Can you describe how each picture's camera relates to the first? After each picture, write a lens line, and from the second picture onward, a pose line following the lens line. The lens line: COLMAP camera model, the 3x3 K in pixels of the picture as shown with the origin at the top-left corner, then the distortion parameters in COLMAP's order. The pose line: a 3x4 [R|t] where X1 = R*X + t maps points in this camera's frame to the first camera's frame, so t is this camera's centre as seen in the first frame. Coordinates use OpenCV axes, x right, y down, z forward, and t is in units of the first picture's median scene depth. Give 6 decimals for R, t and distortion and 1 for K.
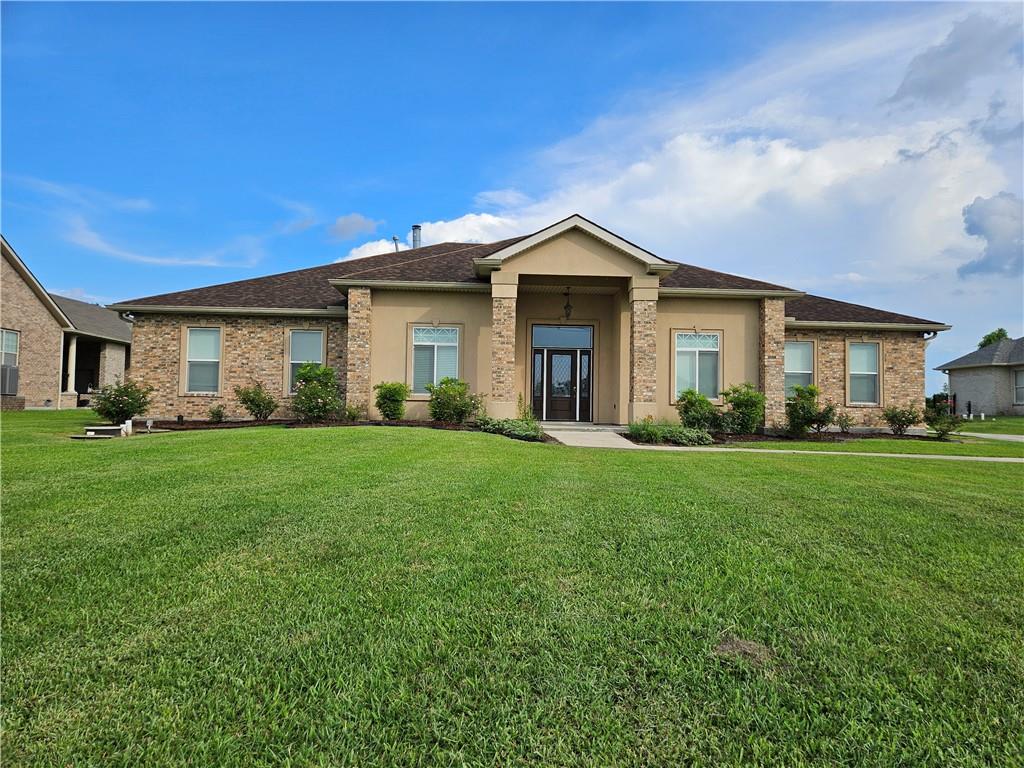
lens RADIAL K [[668.7, 0, 512.0], [0, 668.7, 384.0], [0, 0, 1]] dist [0.003235, -0.000701]
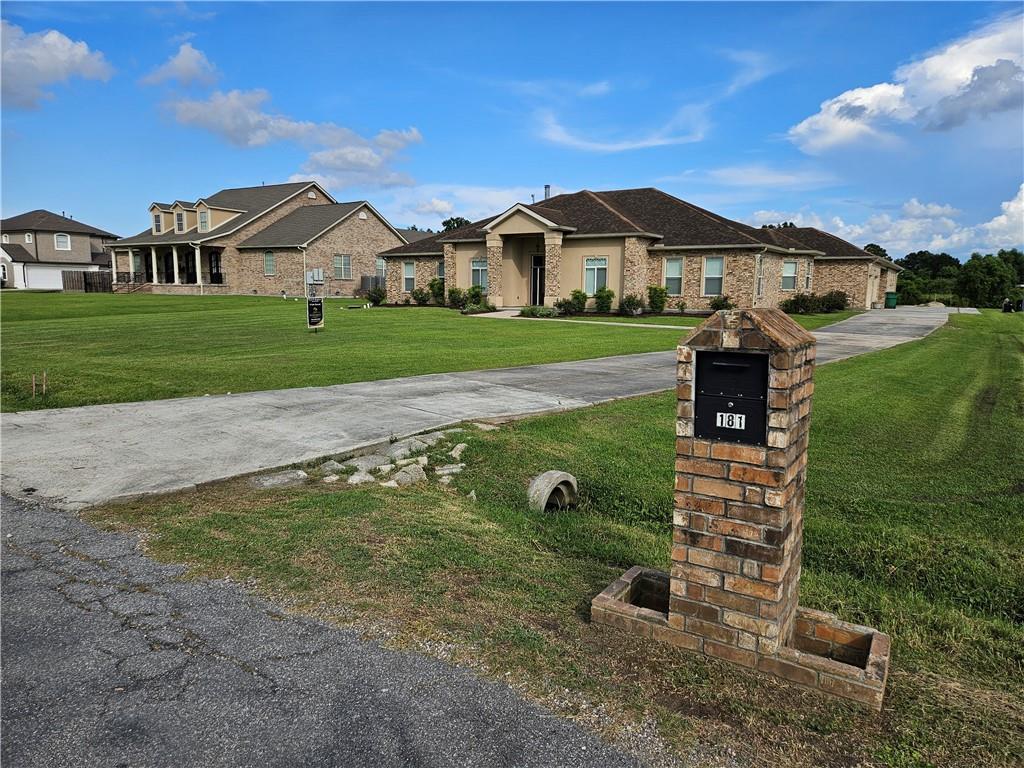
lens RADIAL K [[668.7, 0, 512.0], [0, 668.7, 384.0], [0, 0, 1]] dist [0.003235, -0.000701]
pose [[0.798005, 0.079255, -0.597416, 1.260337], [0.028446, 0.985256, 0.168705, -0.052750], [0.601979, -0.151621, 0.783985, -0.649177]]
